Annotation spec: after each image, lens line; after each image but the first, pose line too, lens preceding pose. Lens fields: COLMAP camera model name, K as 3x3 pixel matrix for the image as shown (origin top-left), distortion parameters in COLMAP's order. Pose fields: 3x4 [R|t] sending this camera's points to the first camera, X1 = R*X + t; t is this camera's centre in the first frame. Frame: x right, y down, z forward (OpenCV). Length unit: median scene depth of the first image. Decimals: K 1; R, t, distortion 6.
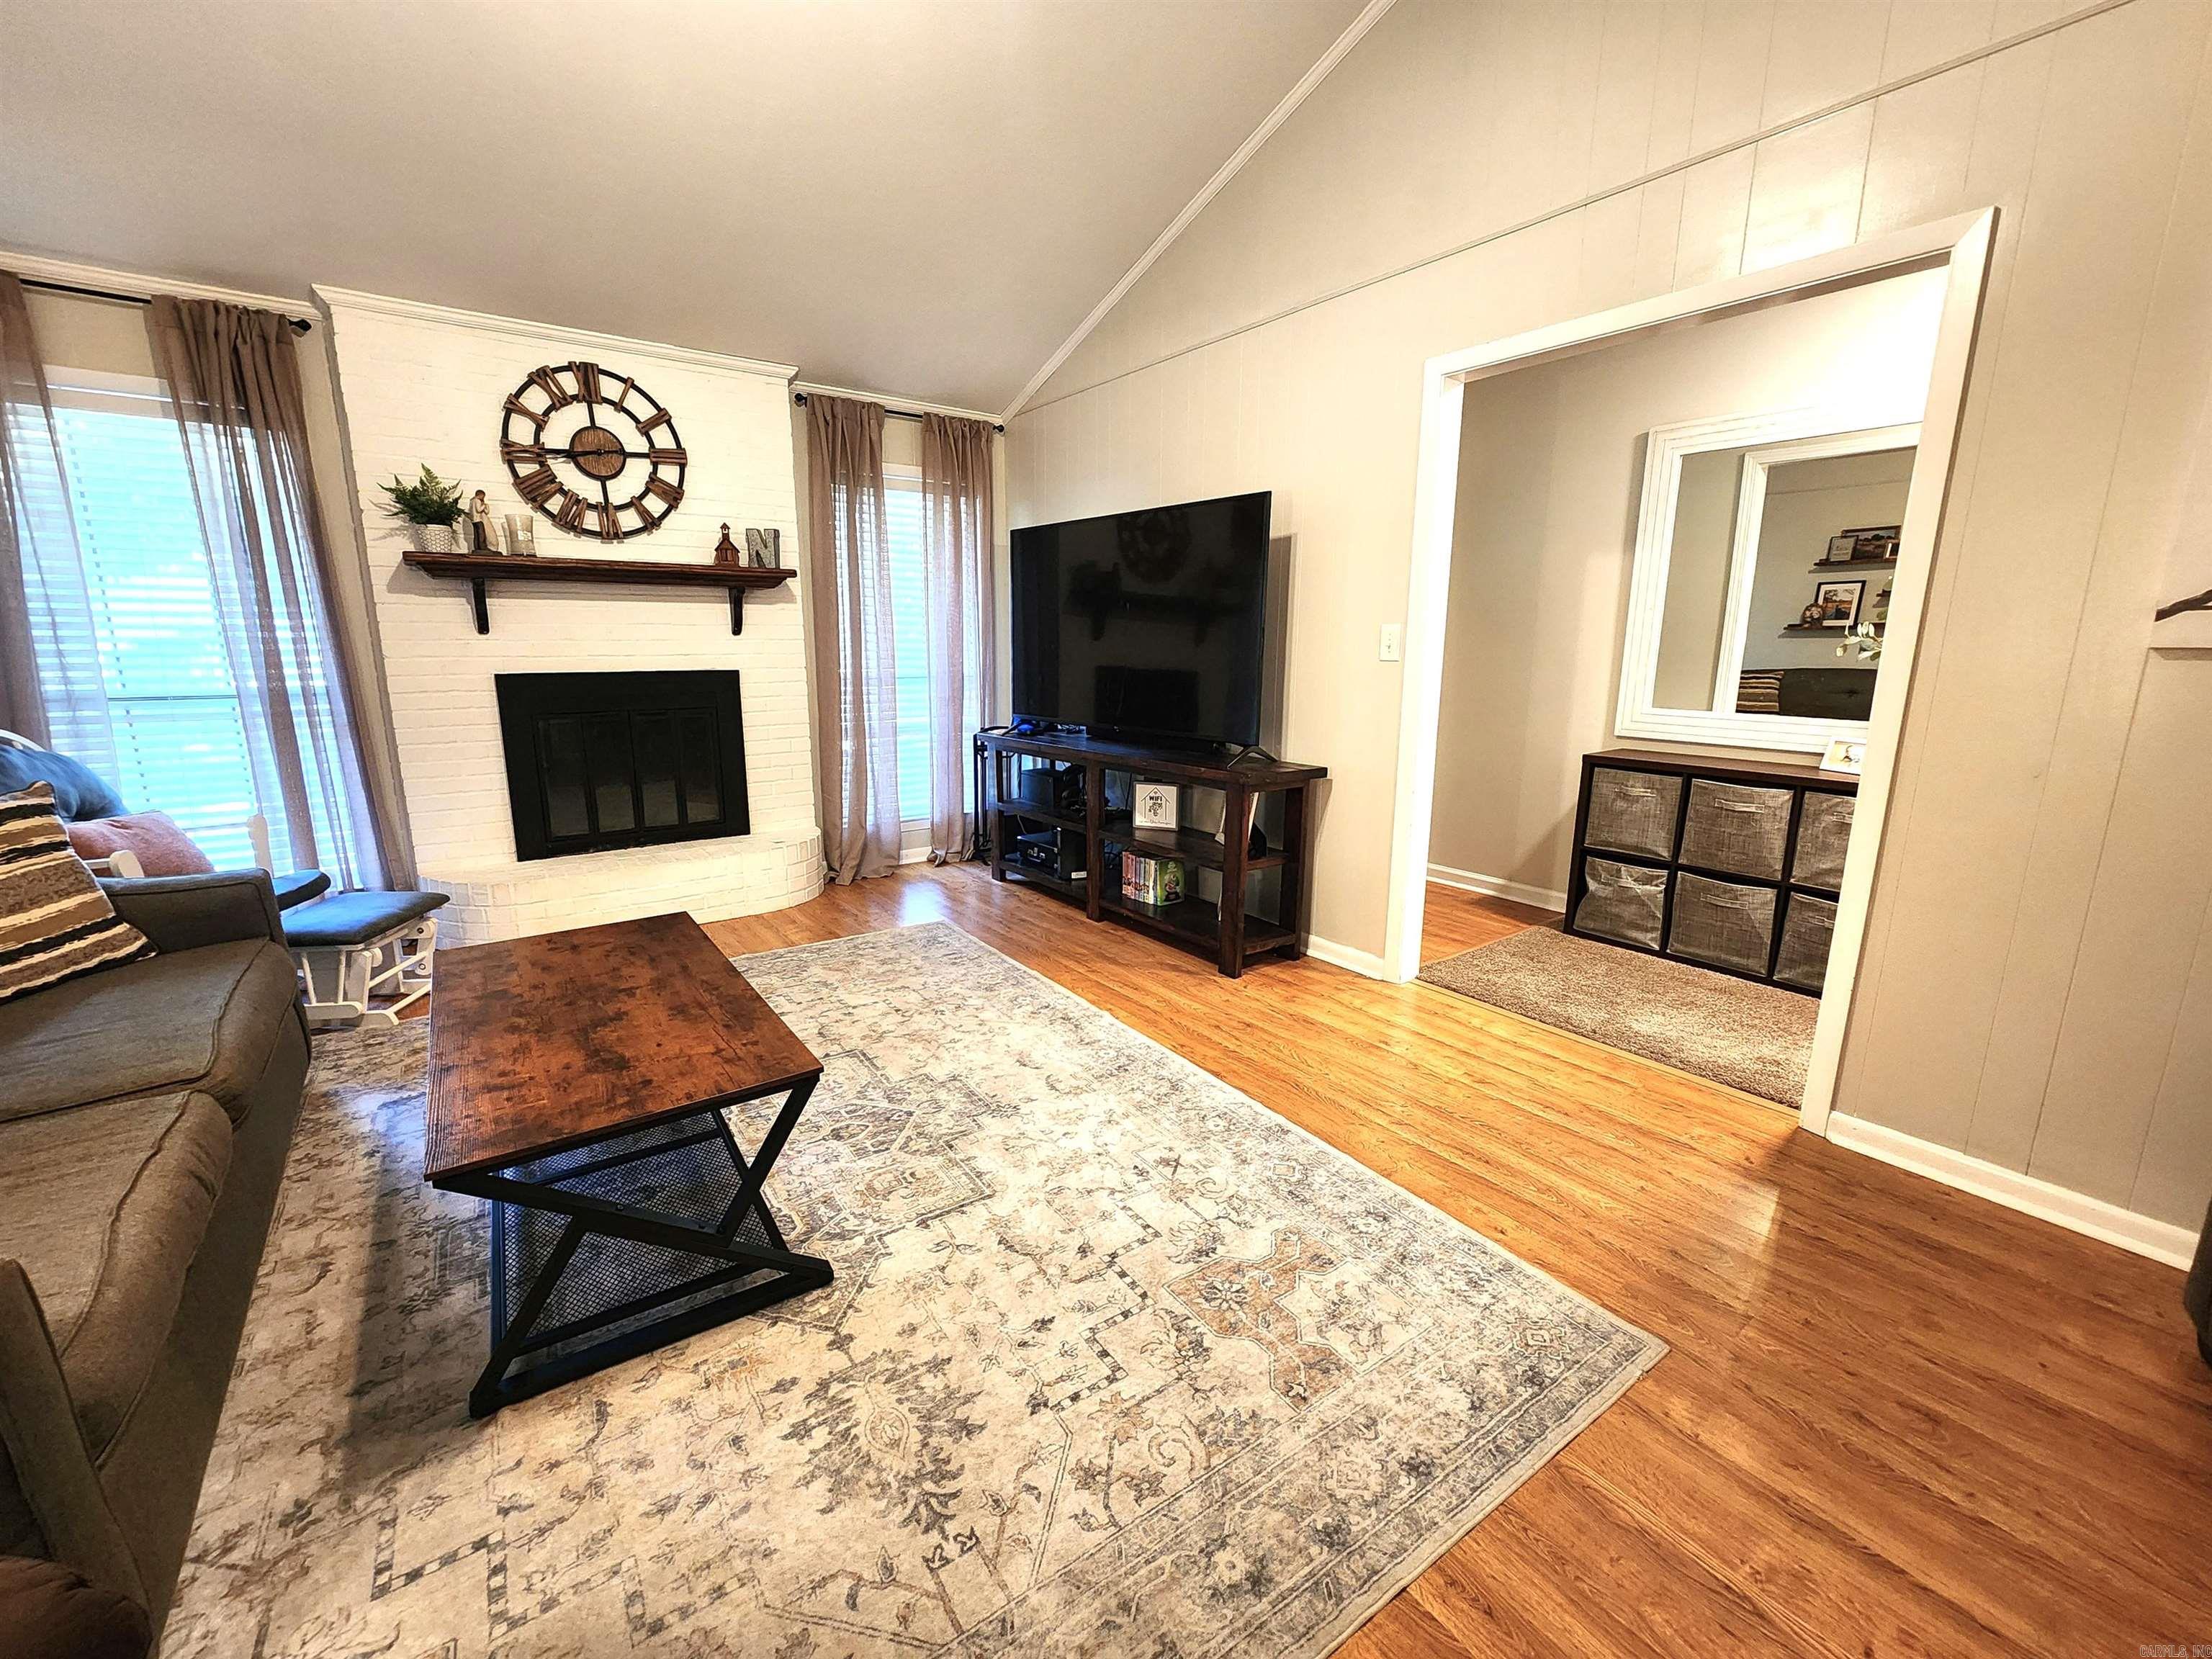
lens RADIAL K [[905.6, 0, 1089.0], [0, 905.6, 830.3], [0, 0, 1]] dist [-0.002019, 0.001079]
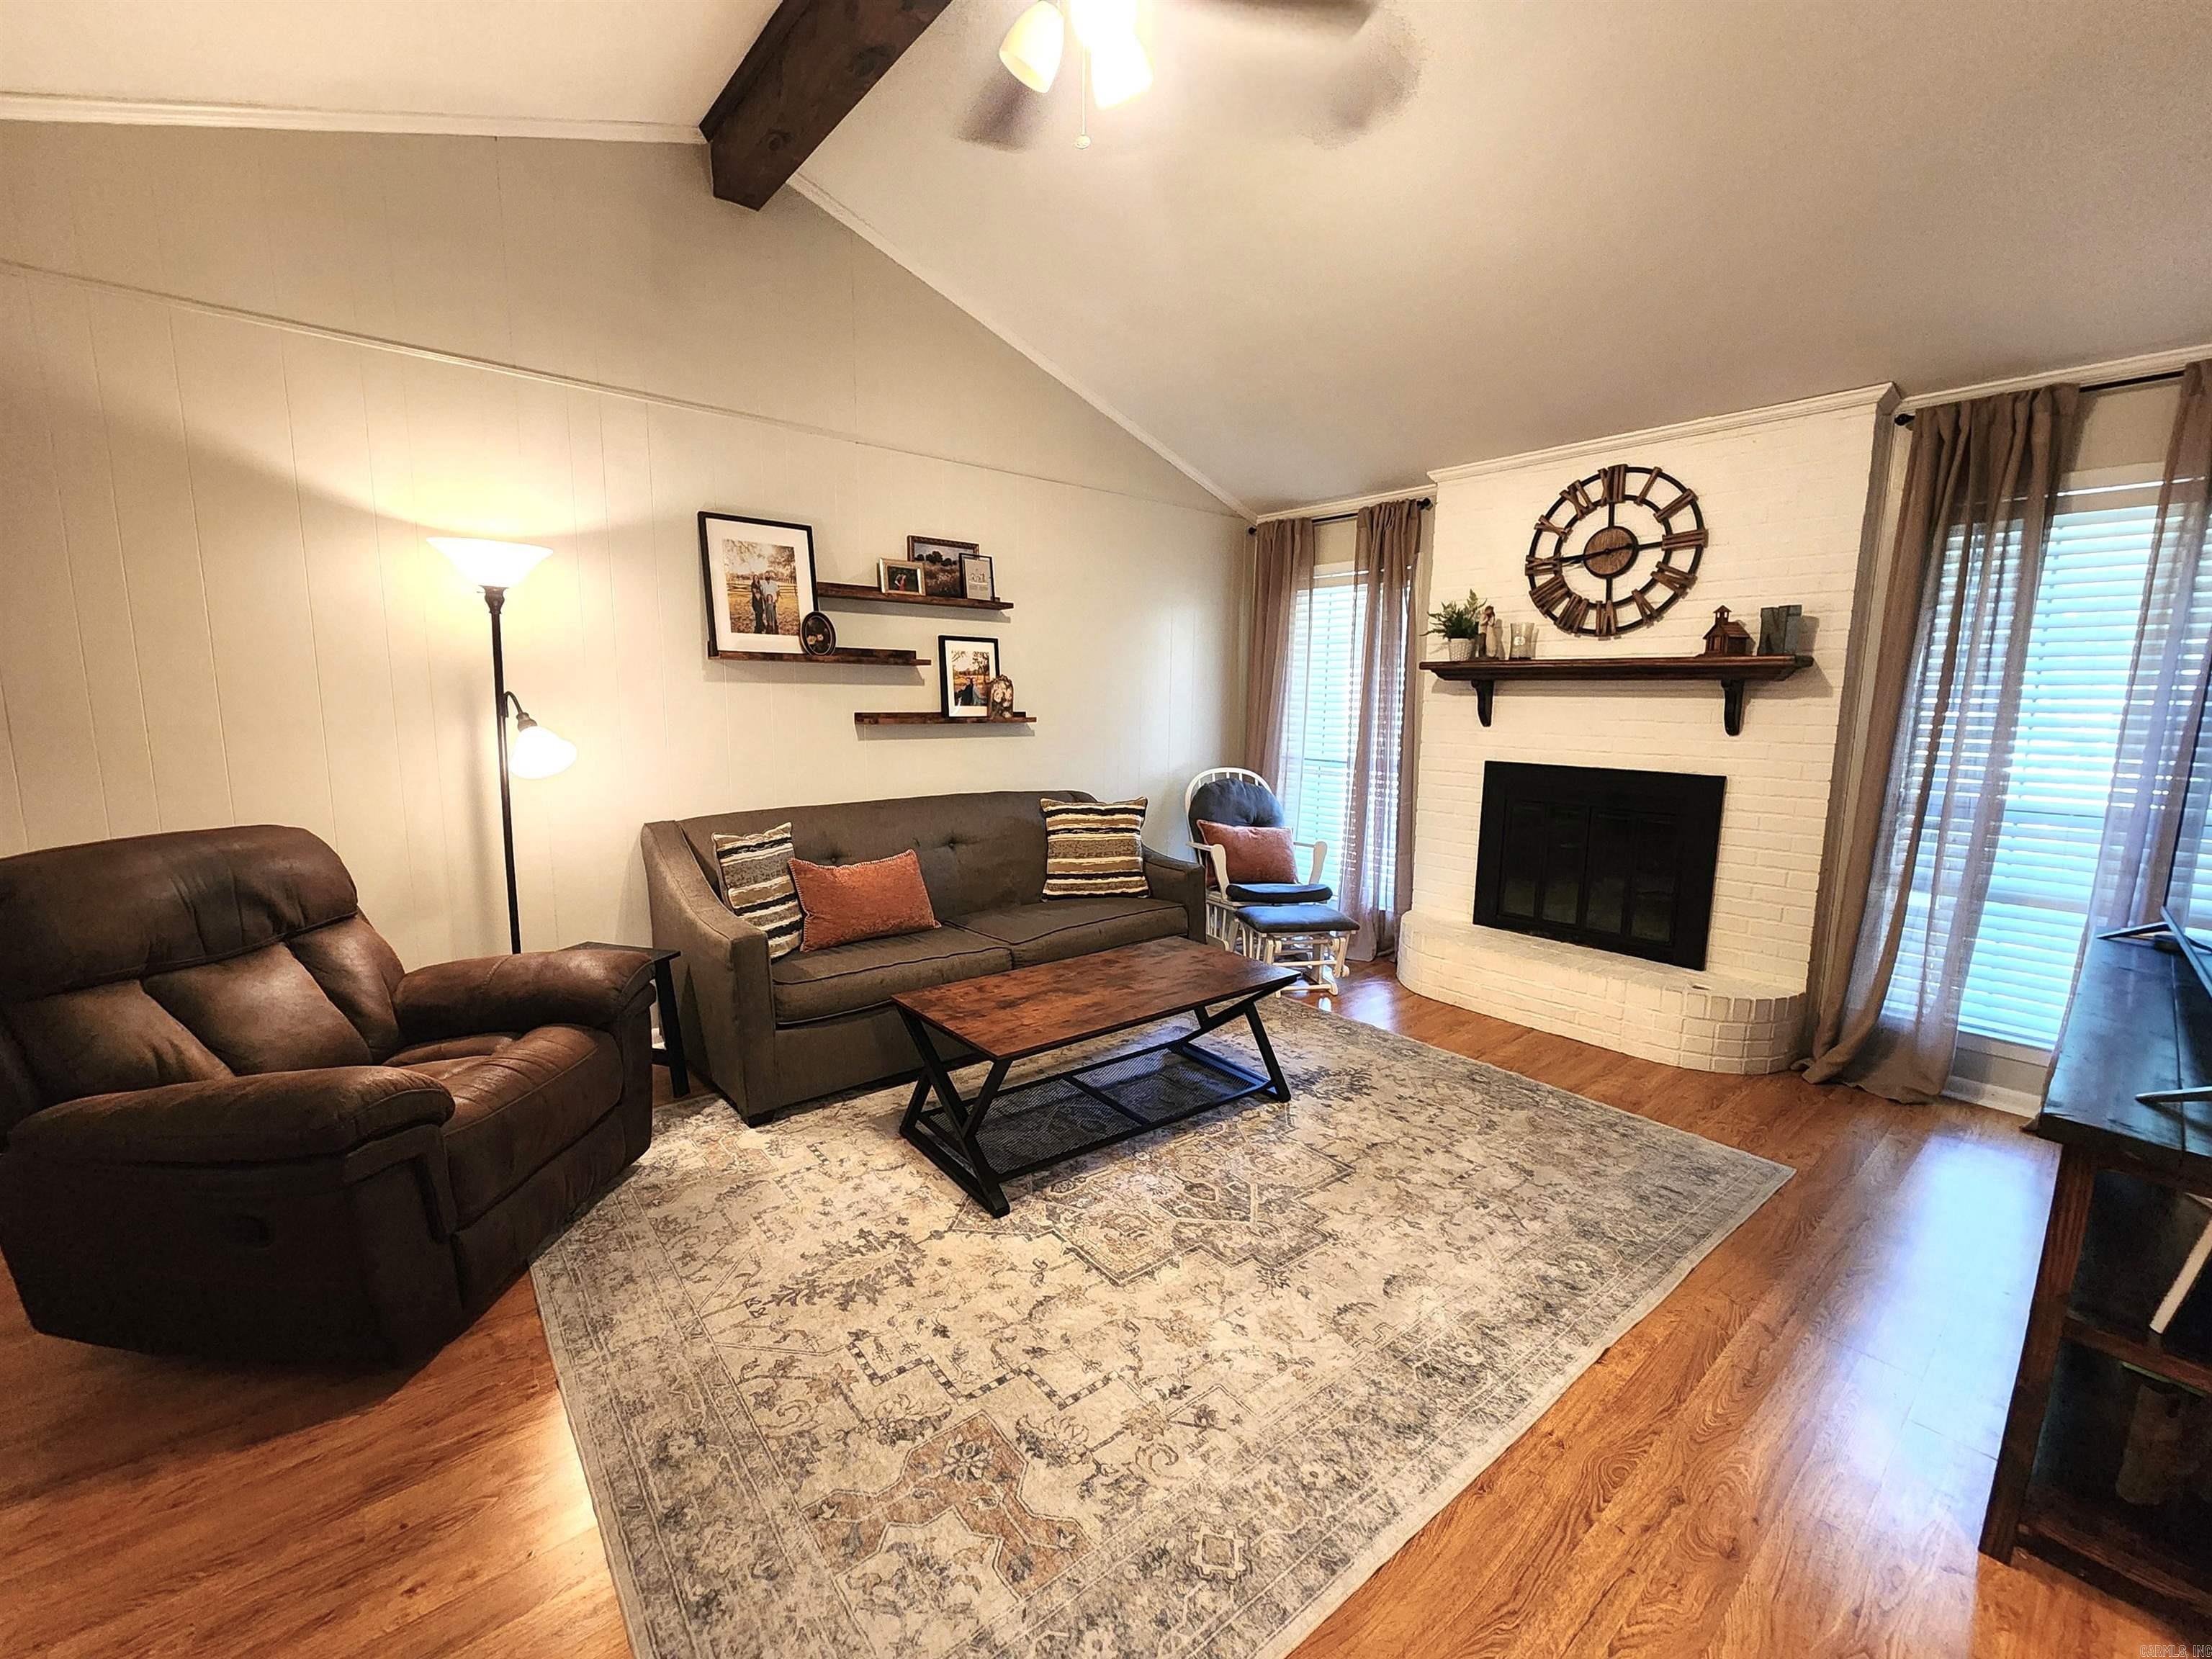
lens RADIAL K [[905.6, 0, 1095.4], [0, 905.6, 829.7], [0, 0, 1]] dist [-0.002019, 0.001079]
pose [[0.080363, 0.144131, -0.986290, 0.542422], [-0.220074, 0.967637, 0.123473, -0.144351], [0.972167, 0.207134, 0.109482, 0.489619]]
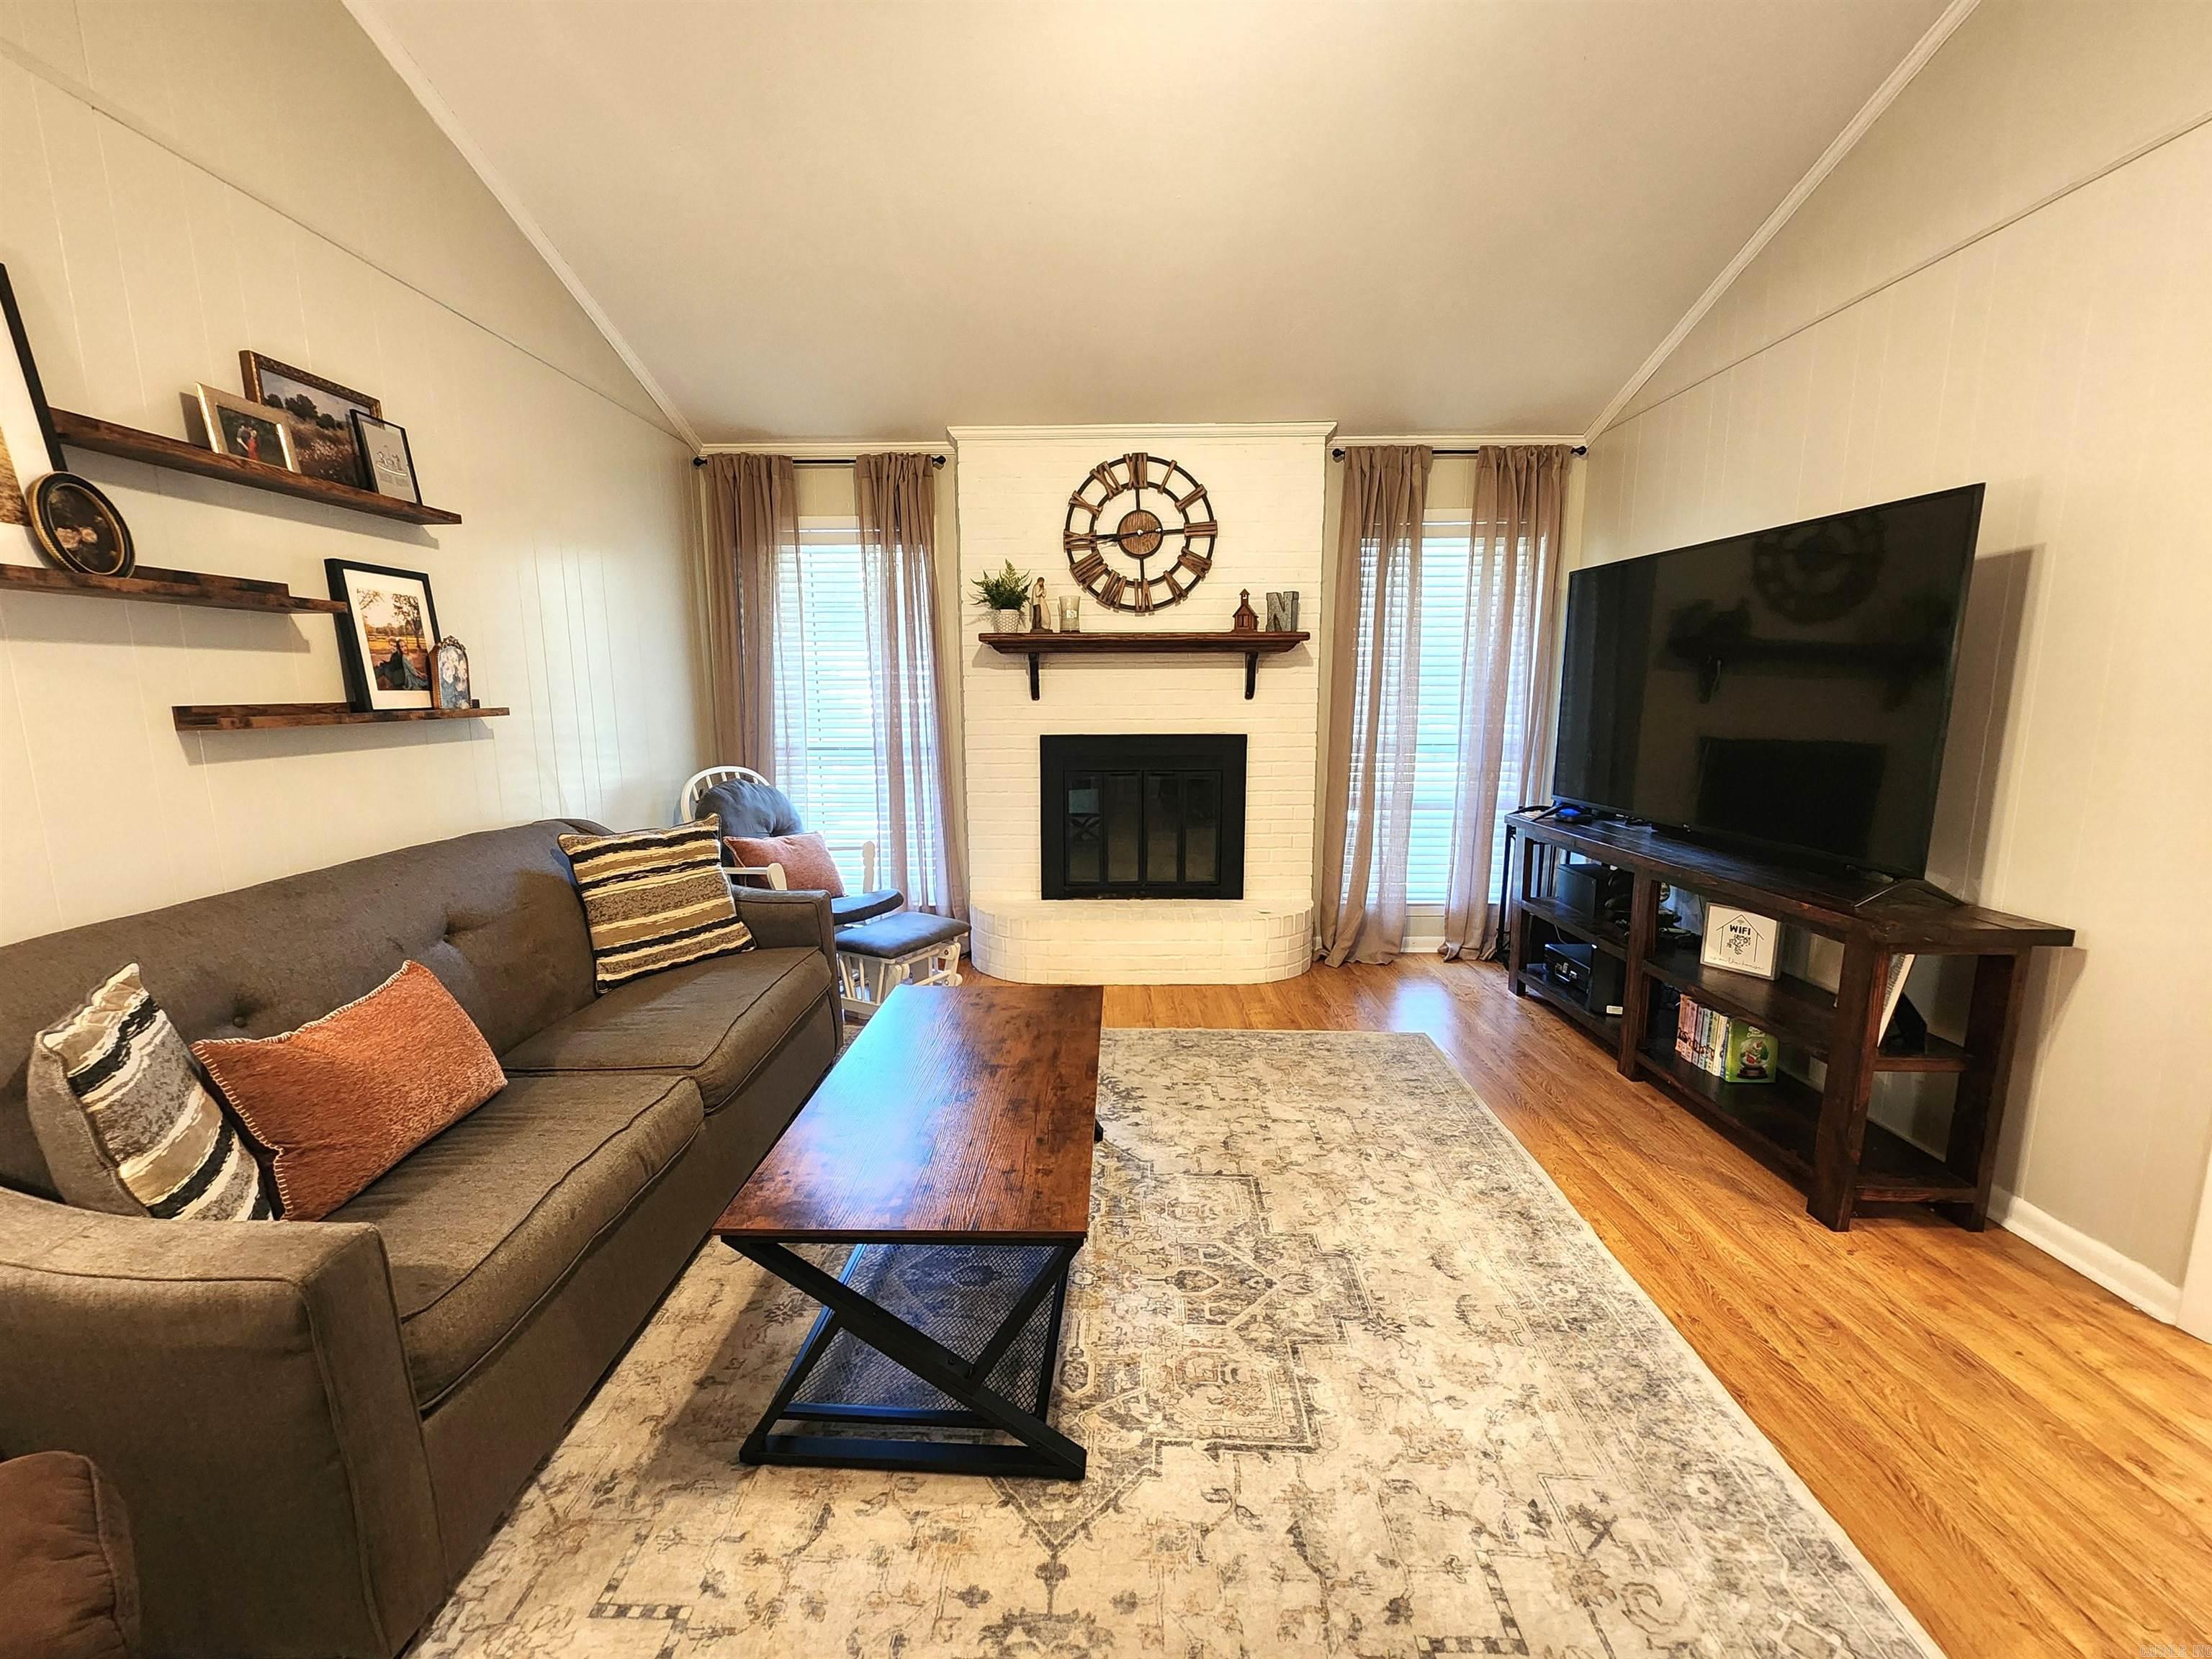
lens RADIAL K [[905.6, 0, 1093.4], [0, 905.6, 831.2], [0, 0, 1]] dist [-0.002019, 0.001079]
pose [[0.803365, 0.086835, -0.589122, 0.096994], [-0.116184, 0.993155, -0.012047, -0.055516], [0.584043, 0.078124, 0.807954, 0.150648]]
